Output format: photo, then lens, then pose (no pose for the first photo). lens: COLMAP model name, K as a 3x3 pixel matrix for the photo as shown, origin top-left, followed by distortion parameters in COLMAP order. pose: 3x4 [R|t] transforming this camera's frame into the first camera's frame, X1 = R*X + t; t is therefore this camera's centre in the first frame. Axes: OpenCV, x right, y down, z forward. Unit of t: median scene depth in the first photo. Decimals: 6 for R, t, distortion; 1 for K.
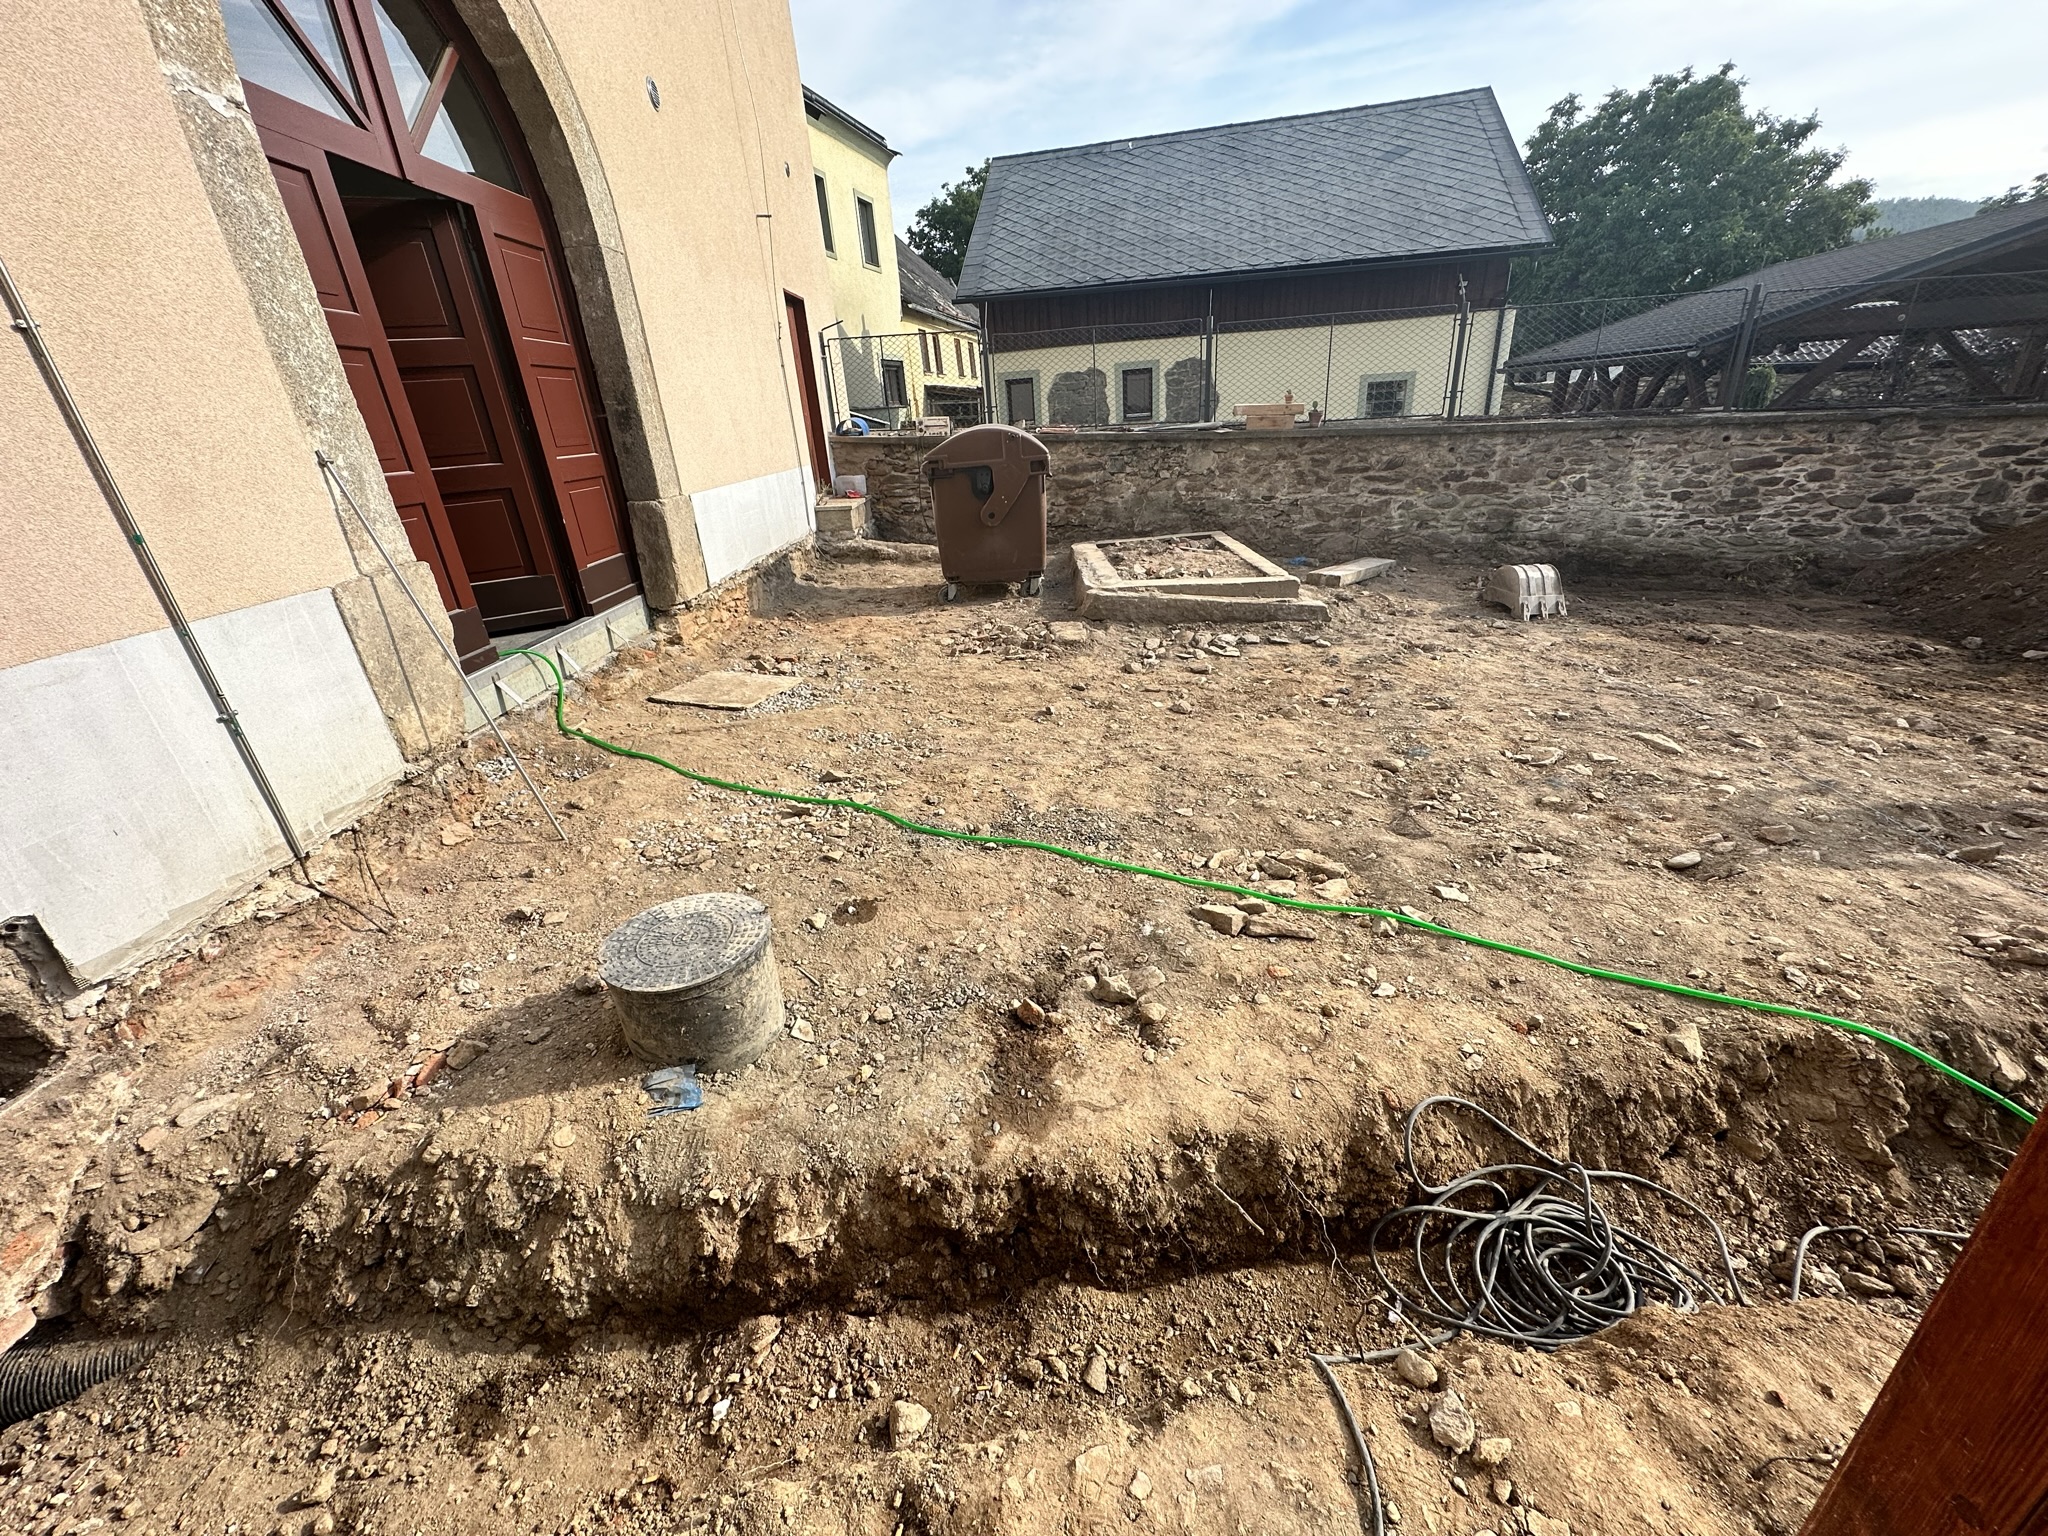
lens RADIAL K [[813.0, 0, 1020.1], [0, 813.0, 769.4], [0, 0, 1]] dist [-0.001635, 0.000287]
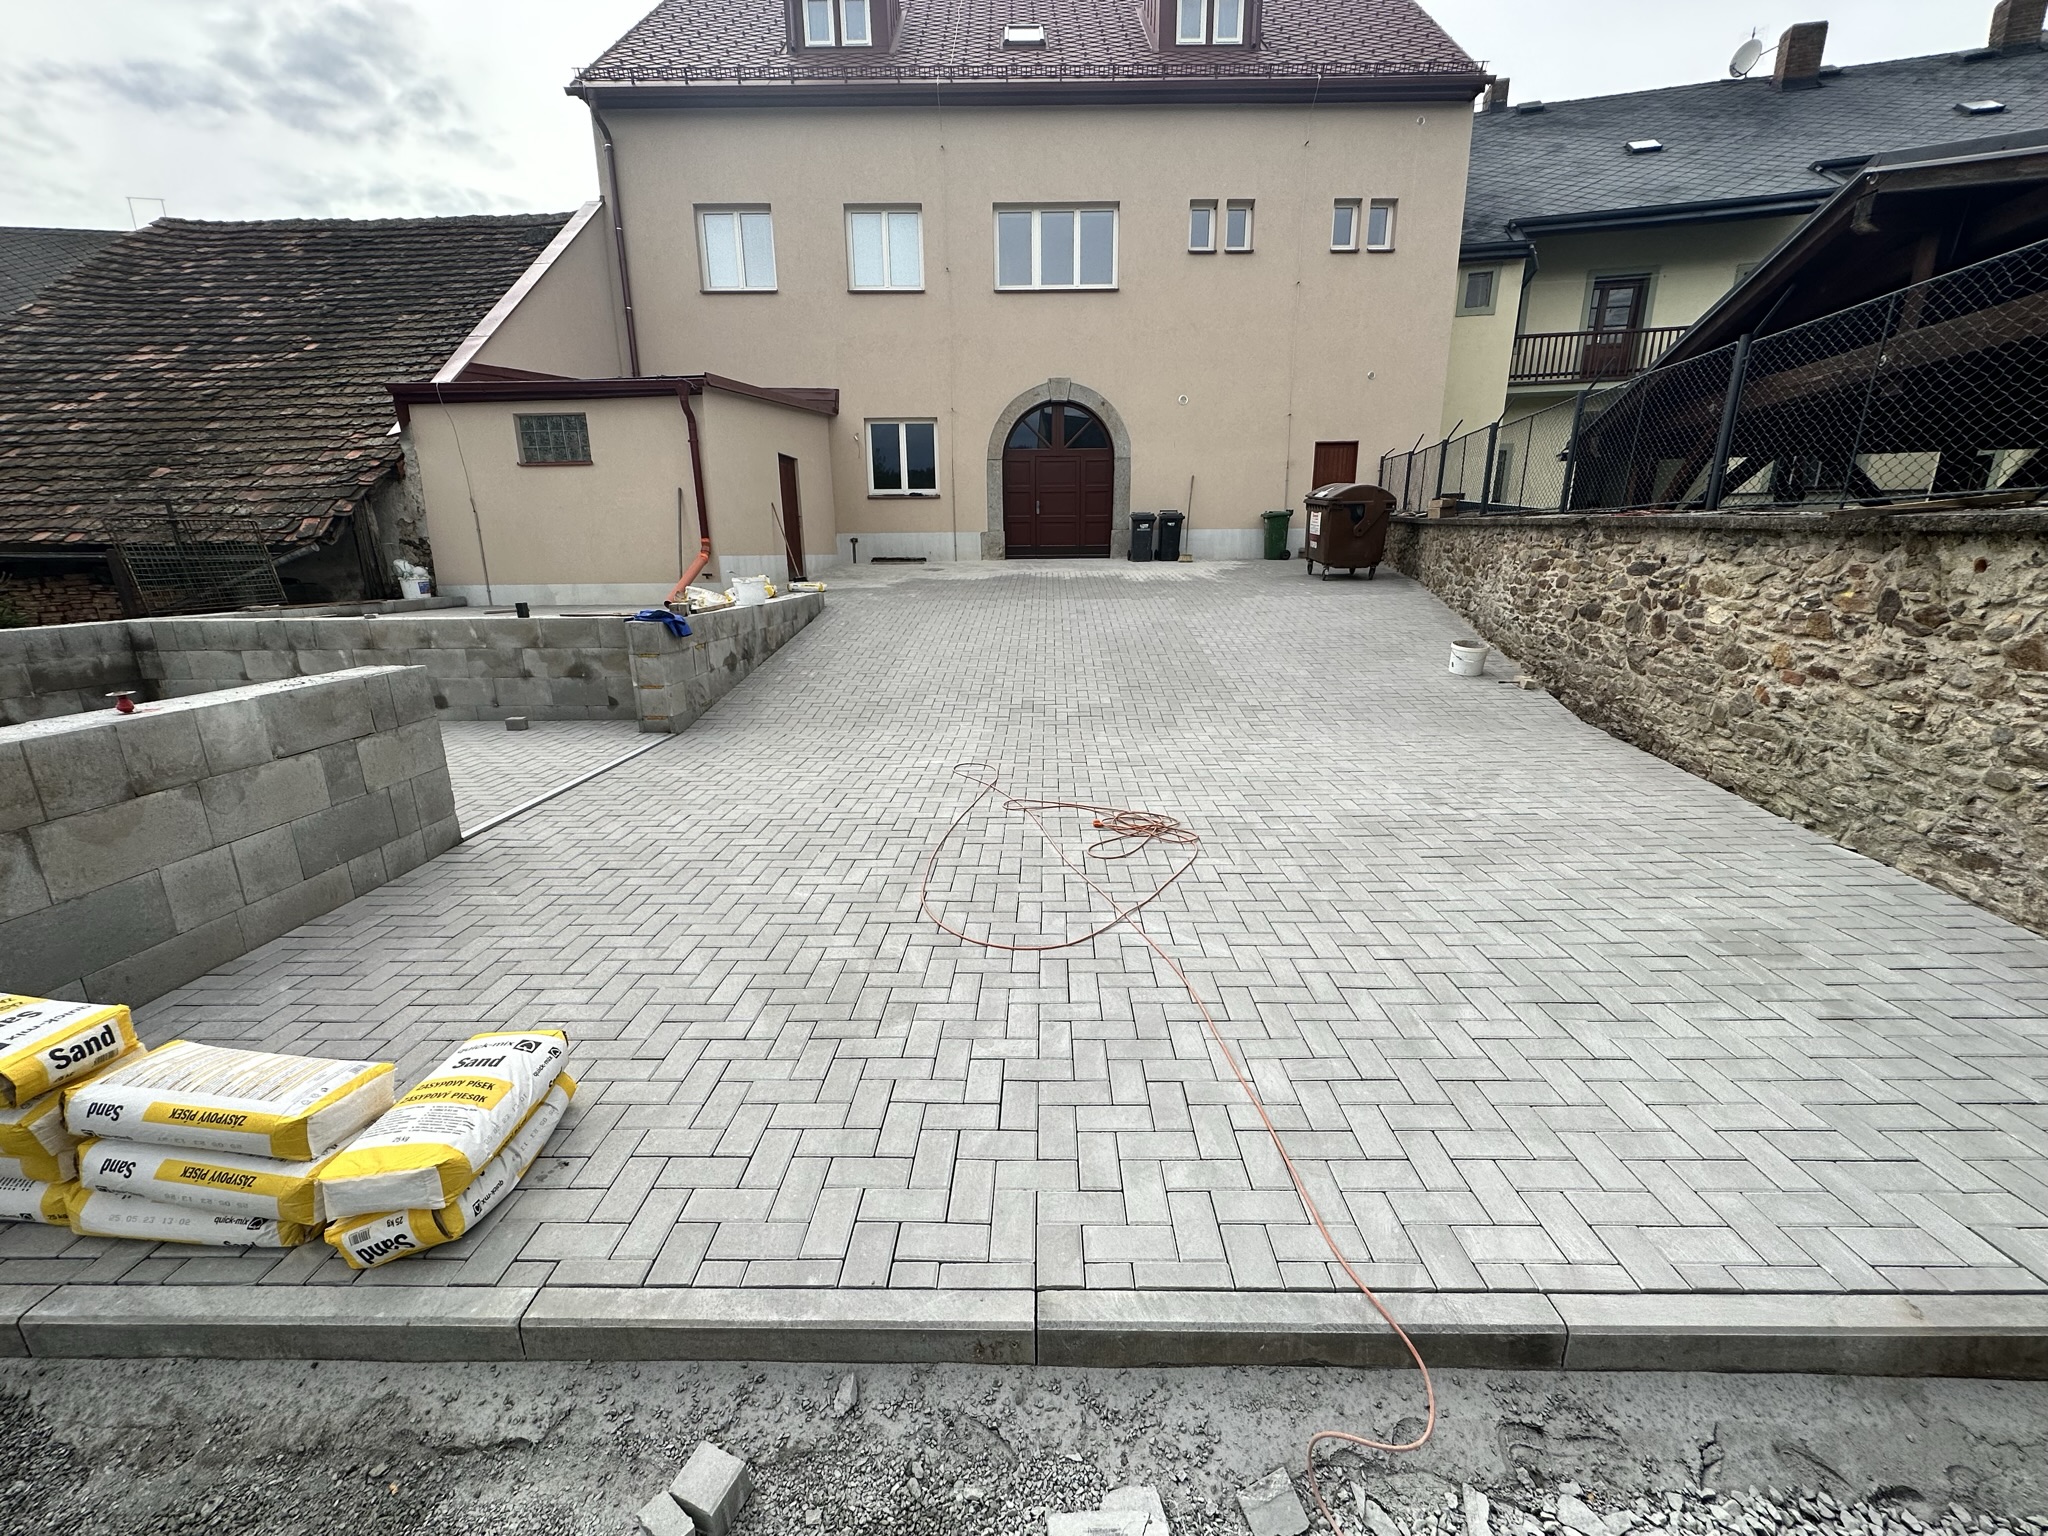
lens RADIAL K [[813.0, 0, 1024.1], [0, 813.0, 761.1], [0, 0, 1]] dist [-0.001635, 0.000287]
pose [[0.010714, 0.315843, -0.948751, 3.315367], [-0.395206, 0.872894, 0.286127, -0.351346], [0.918530, 0.371886, 0.134175, 0.655524]]
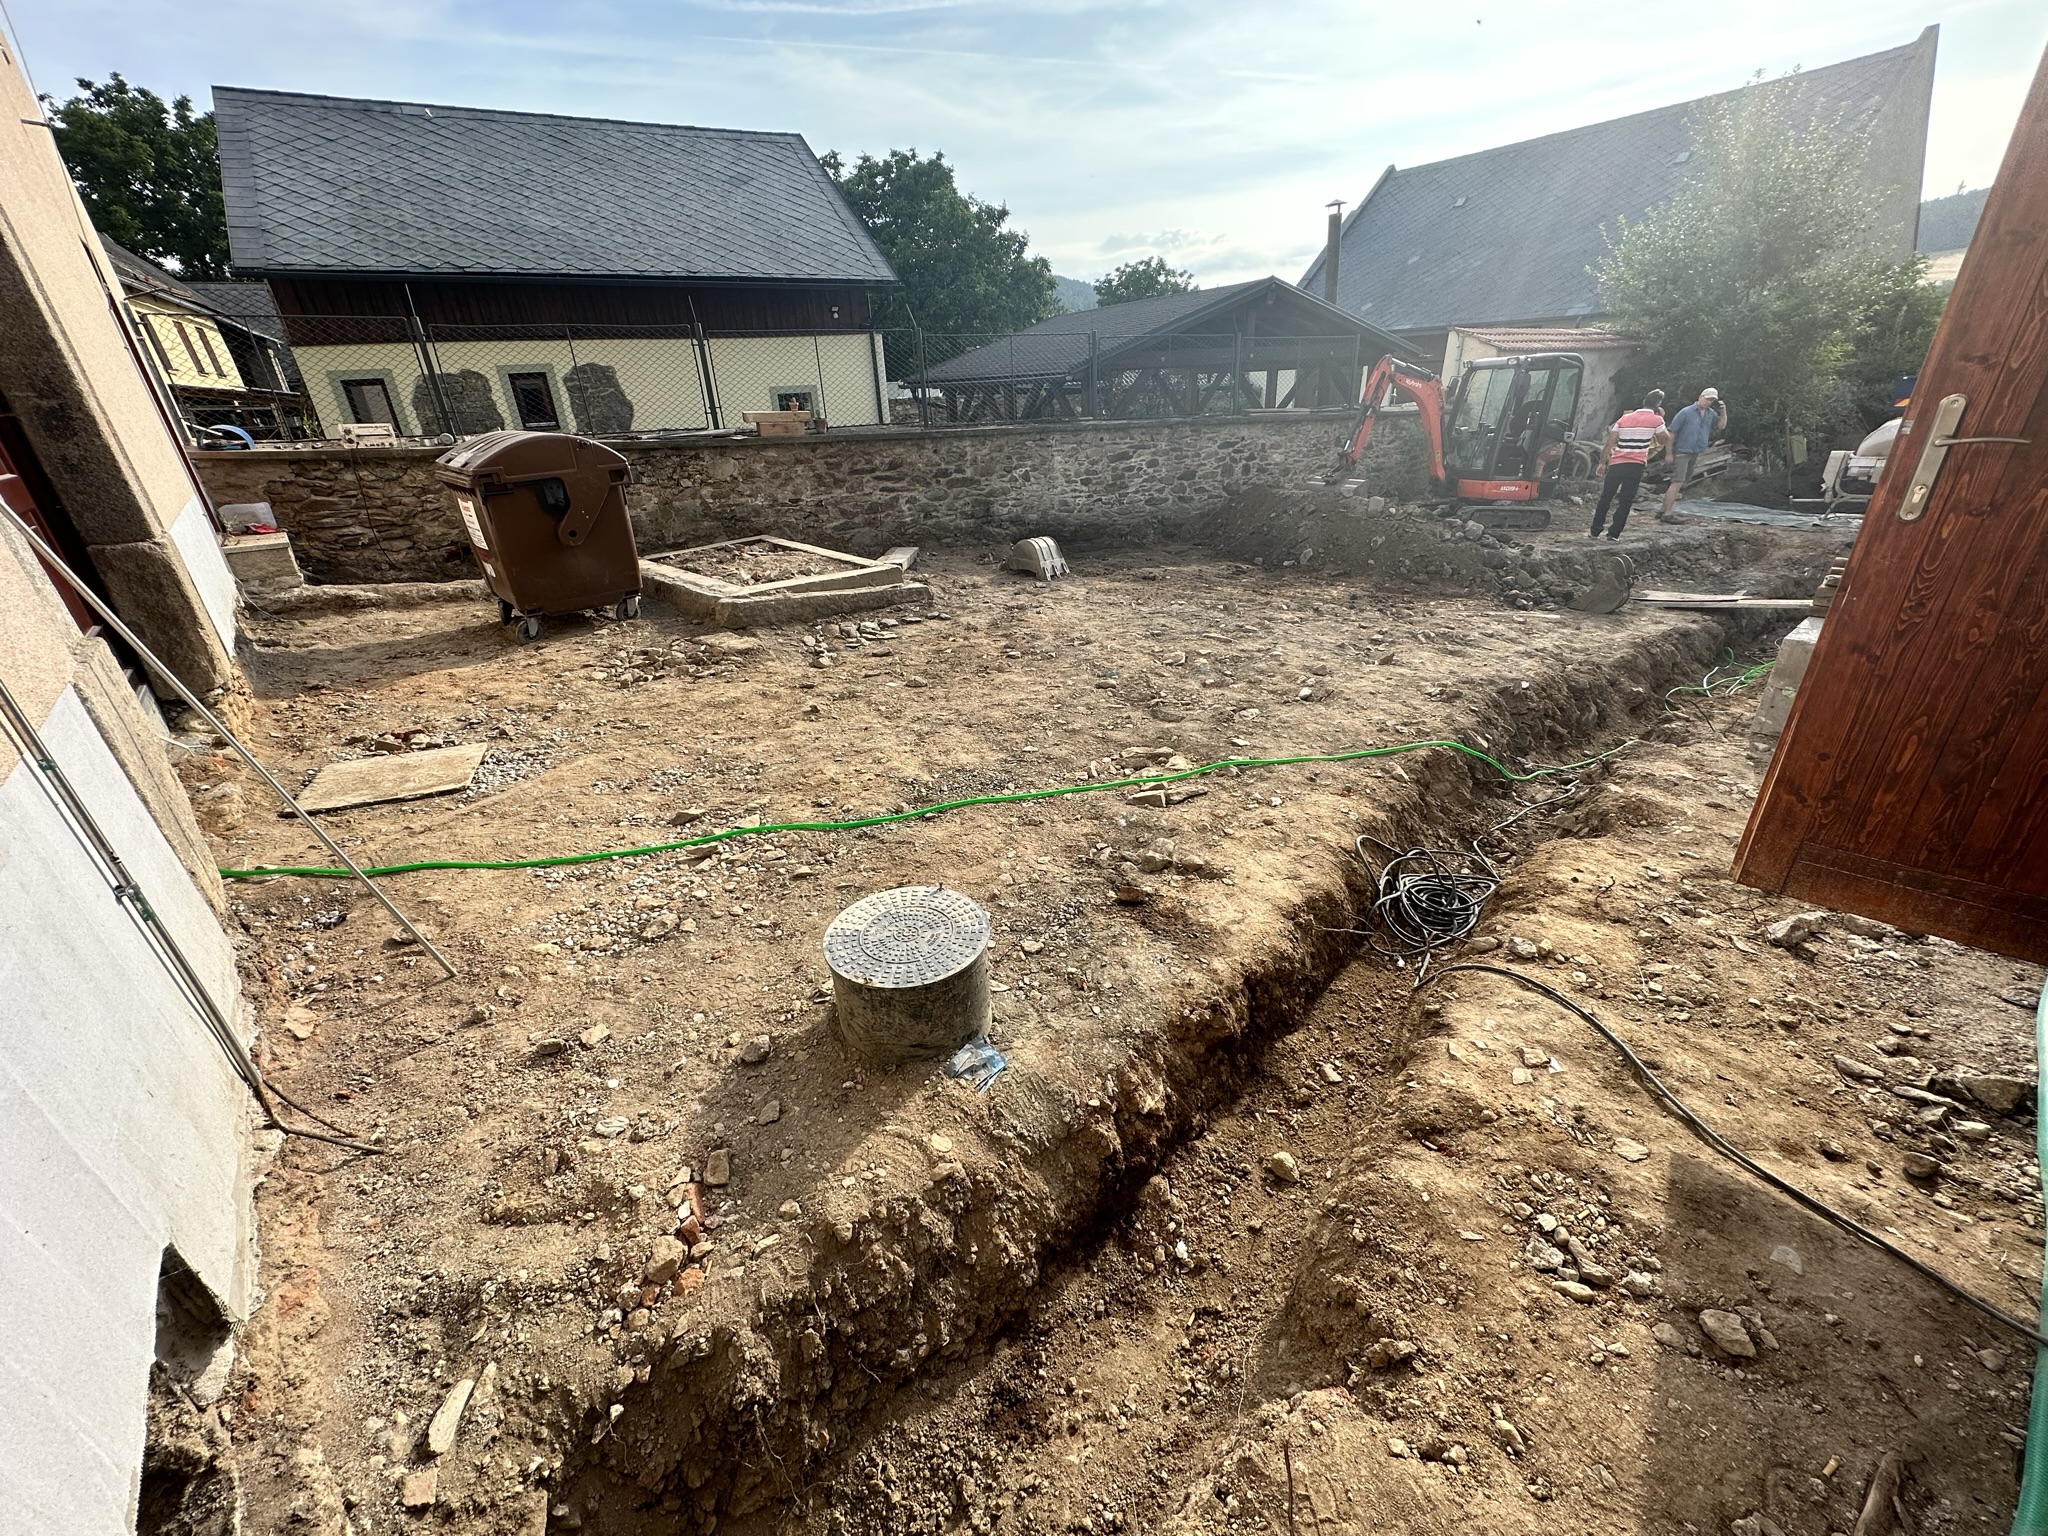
lens RADIAL K [[813.0, 0, 1019.5], [0, 813.0, 771.1], [0, 0, 1]] dist [-0.001635, 0.000287]
pose [[0.751829, -0.257363, 0.607057, -0.408122], [0.263884, 0.961175, 0.080677, -0.012335], [-0.604251, 0.099537, 0.790553, 0.055569]]
